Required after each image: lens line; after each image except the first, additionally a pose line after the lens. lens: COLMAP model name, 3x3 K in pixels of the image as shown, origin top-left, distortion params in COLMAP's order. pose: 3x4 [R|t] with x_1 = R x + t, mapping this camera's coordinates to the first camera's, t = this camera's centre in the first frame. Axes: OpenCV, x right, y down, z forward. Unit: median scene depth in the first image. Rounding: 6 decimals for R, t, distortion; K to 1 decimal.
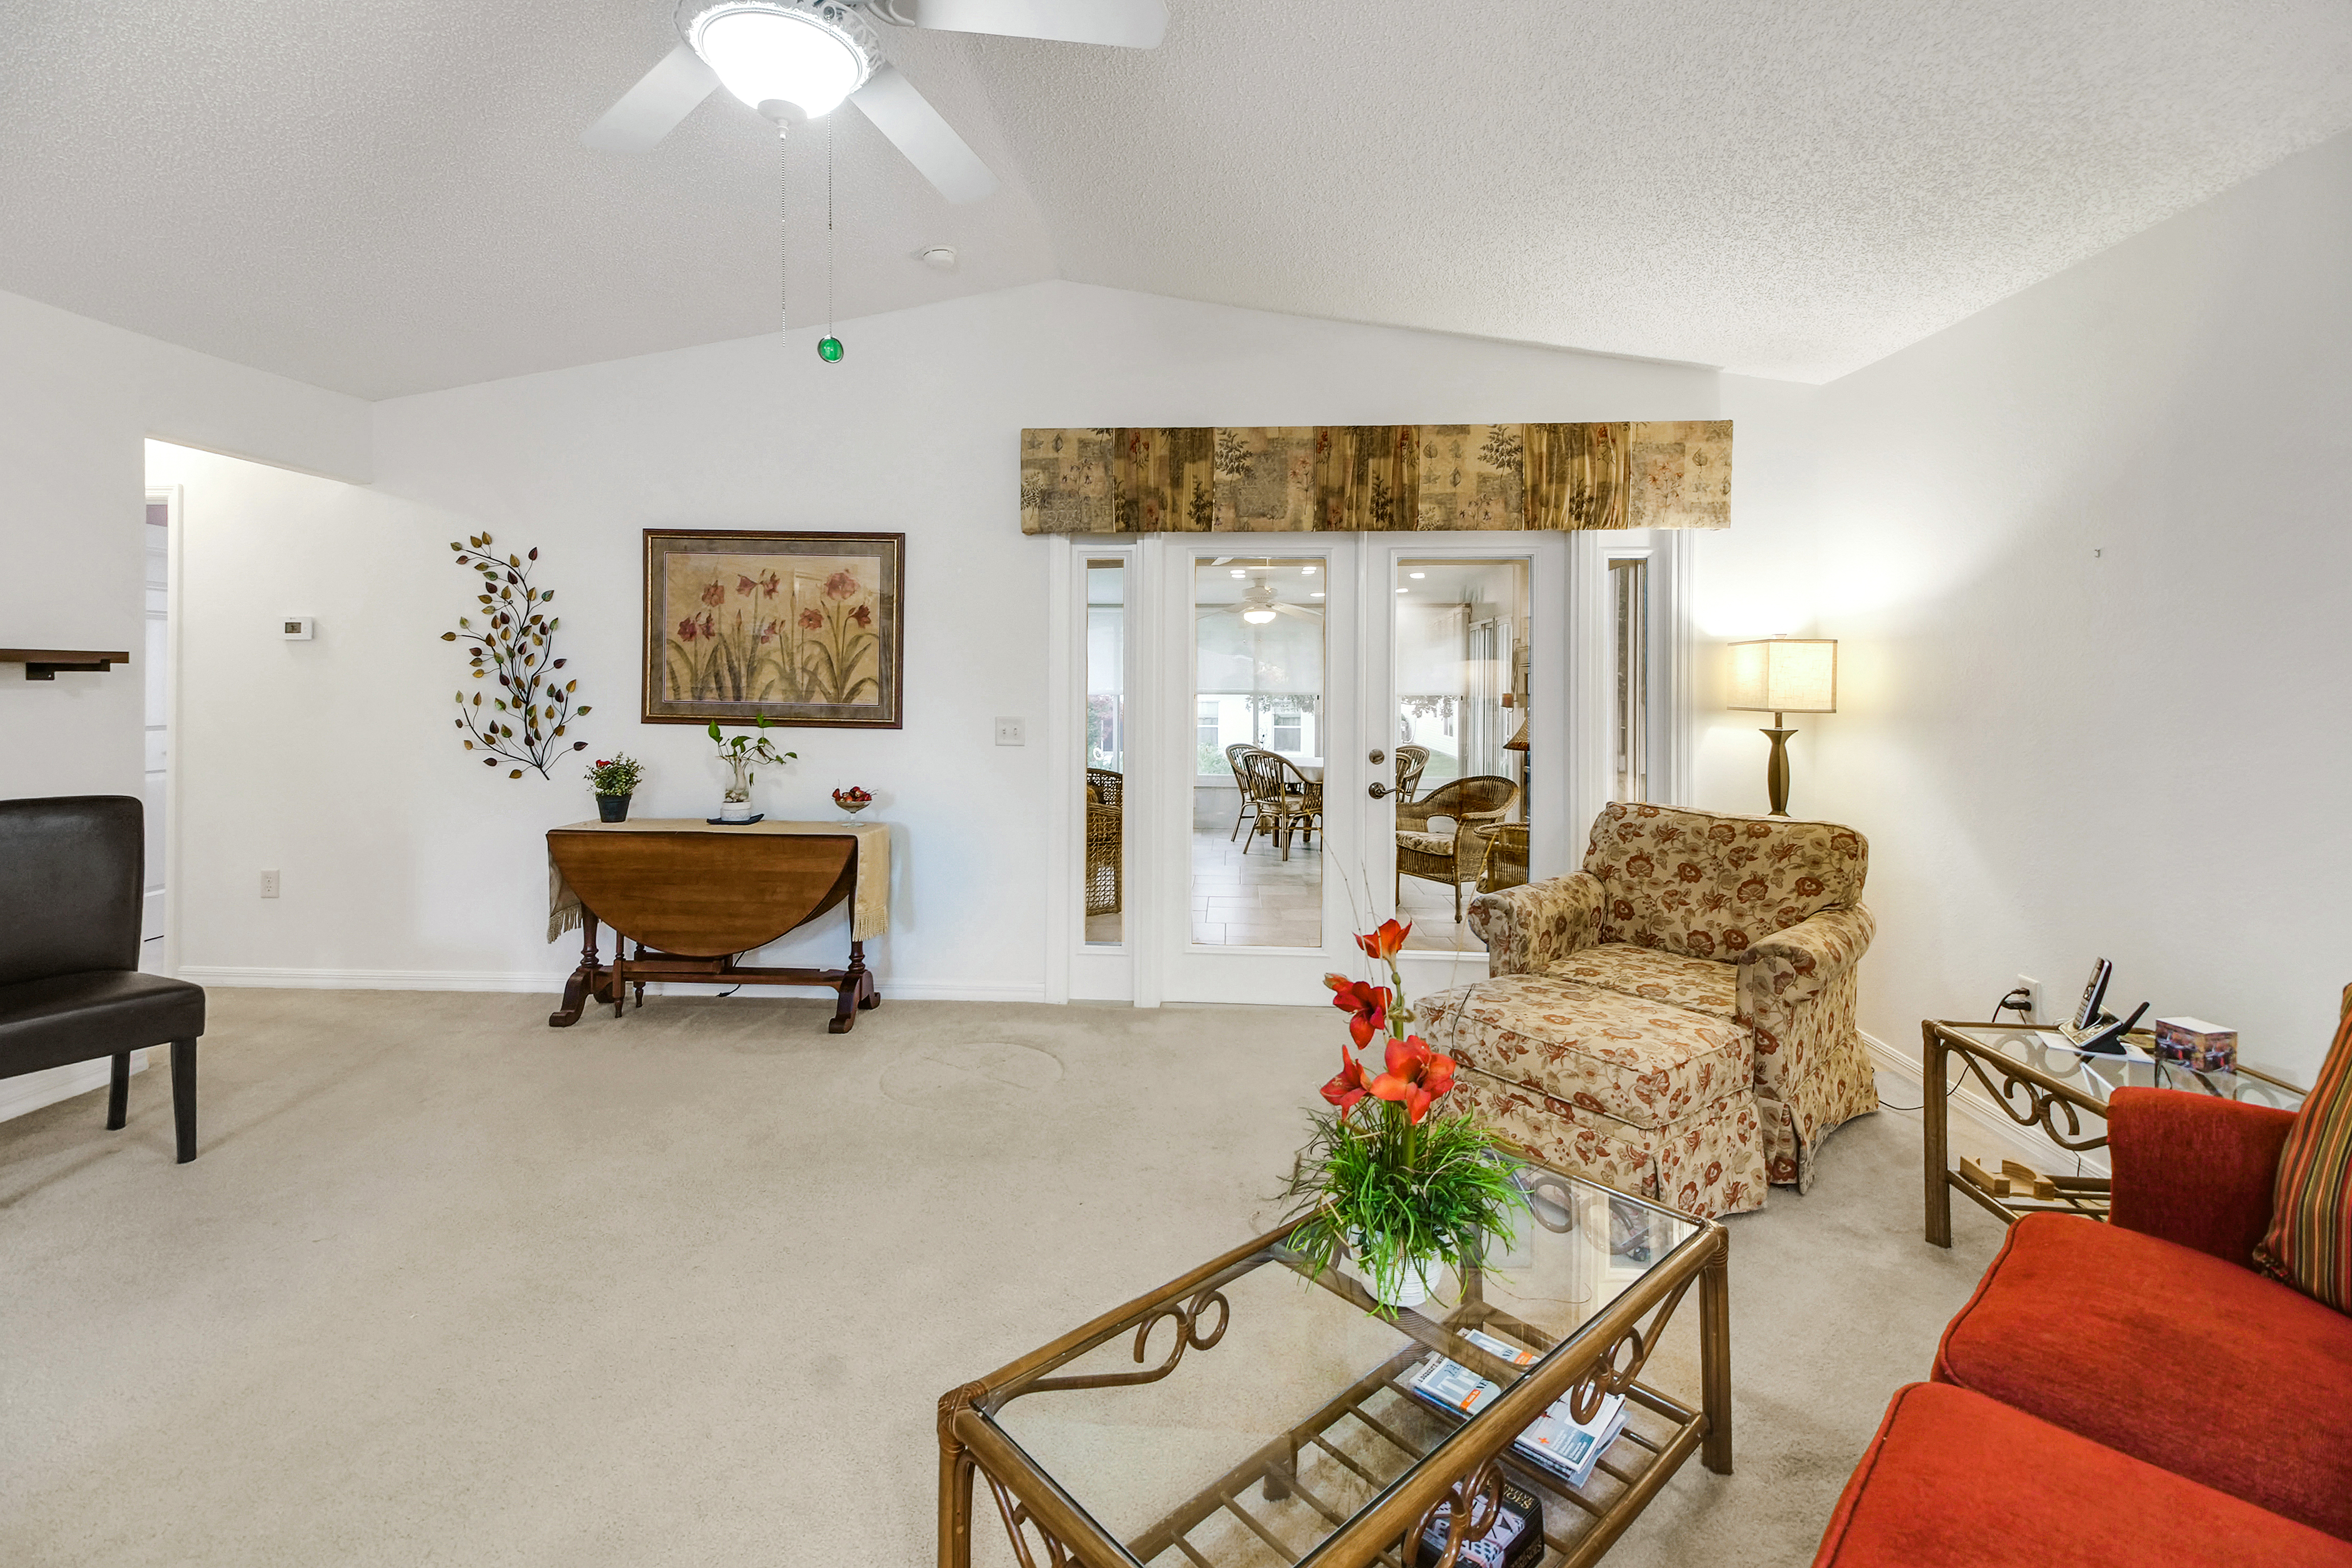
lens RADIAL K [[1034.4, 0, 1167.8], [0, 1034.4, 685.6], [0, 0, 1]] dist [0.049793, -0.021494]
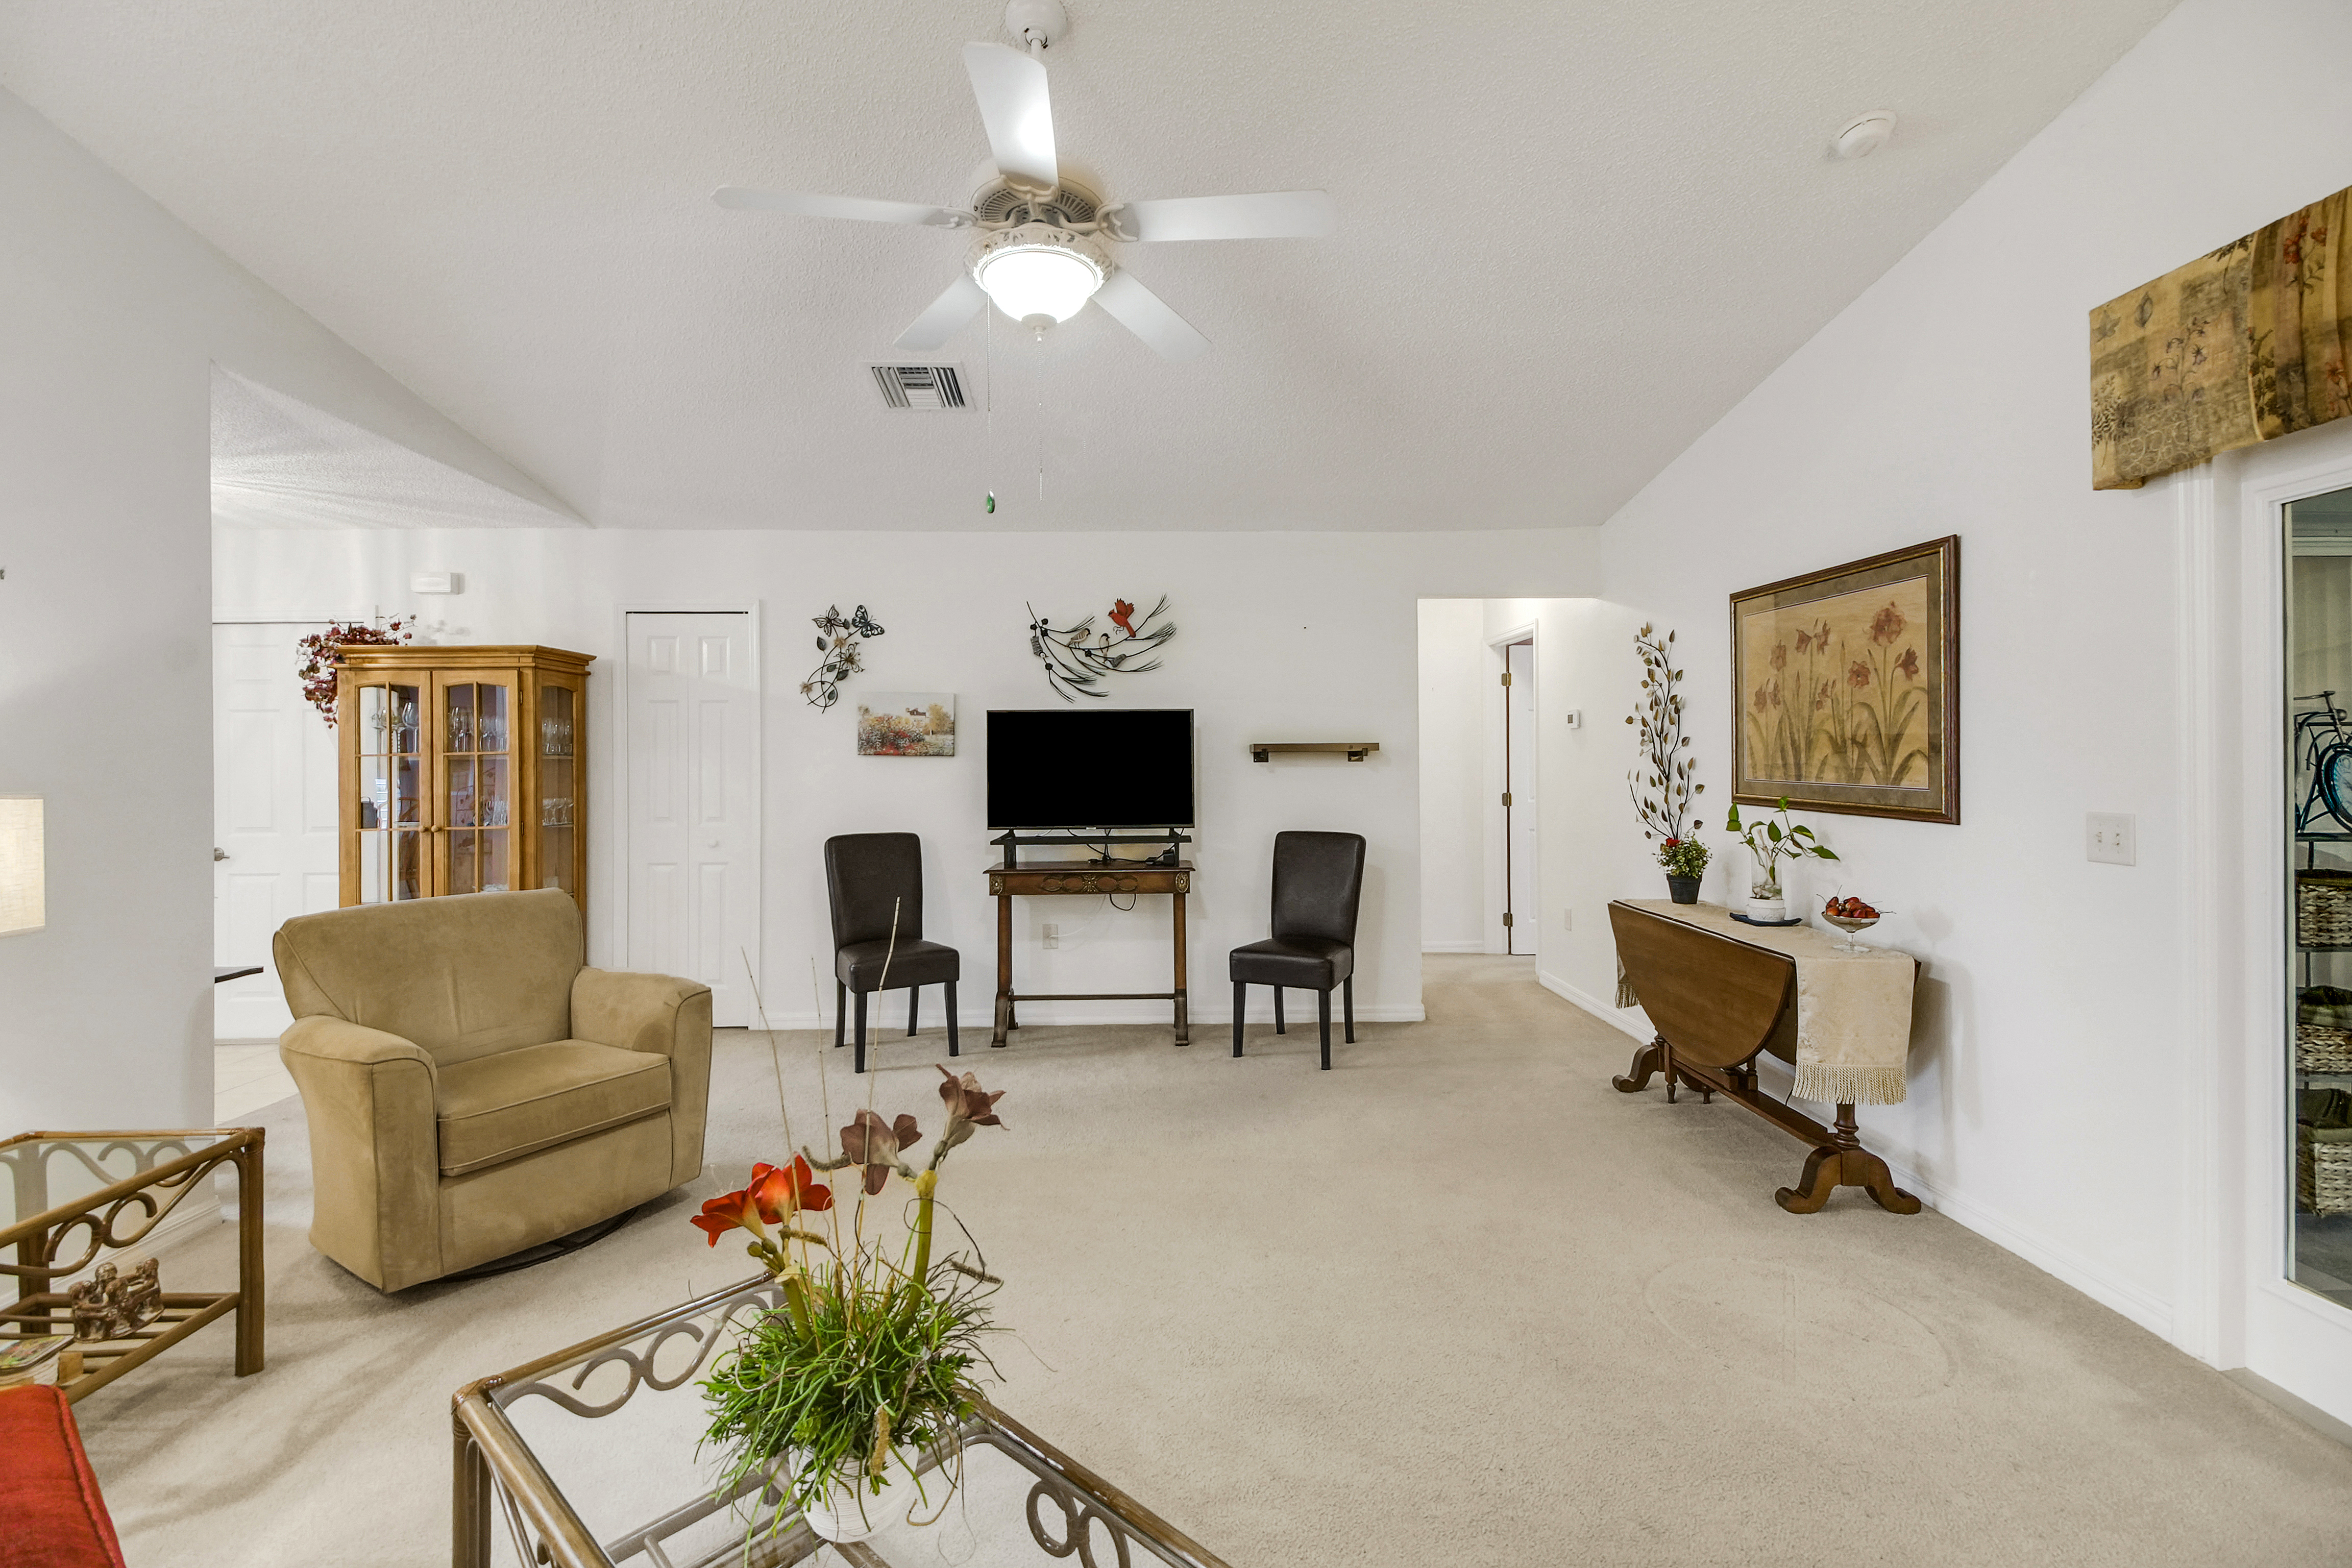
lens RADIAL K [[1034.4, 0, 1165.2], [0, 1034.4, 764.3], [0, 0, 1]] dist [0.049793, -0.021494]
pose [[0.084851, -0.005406, -0.996379, 0.403754], [0.004807, 0.999976, -0.005016, 0.003656], [0.996382, -0.004364, 0.084874, 0.444443]]
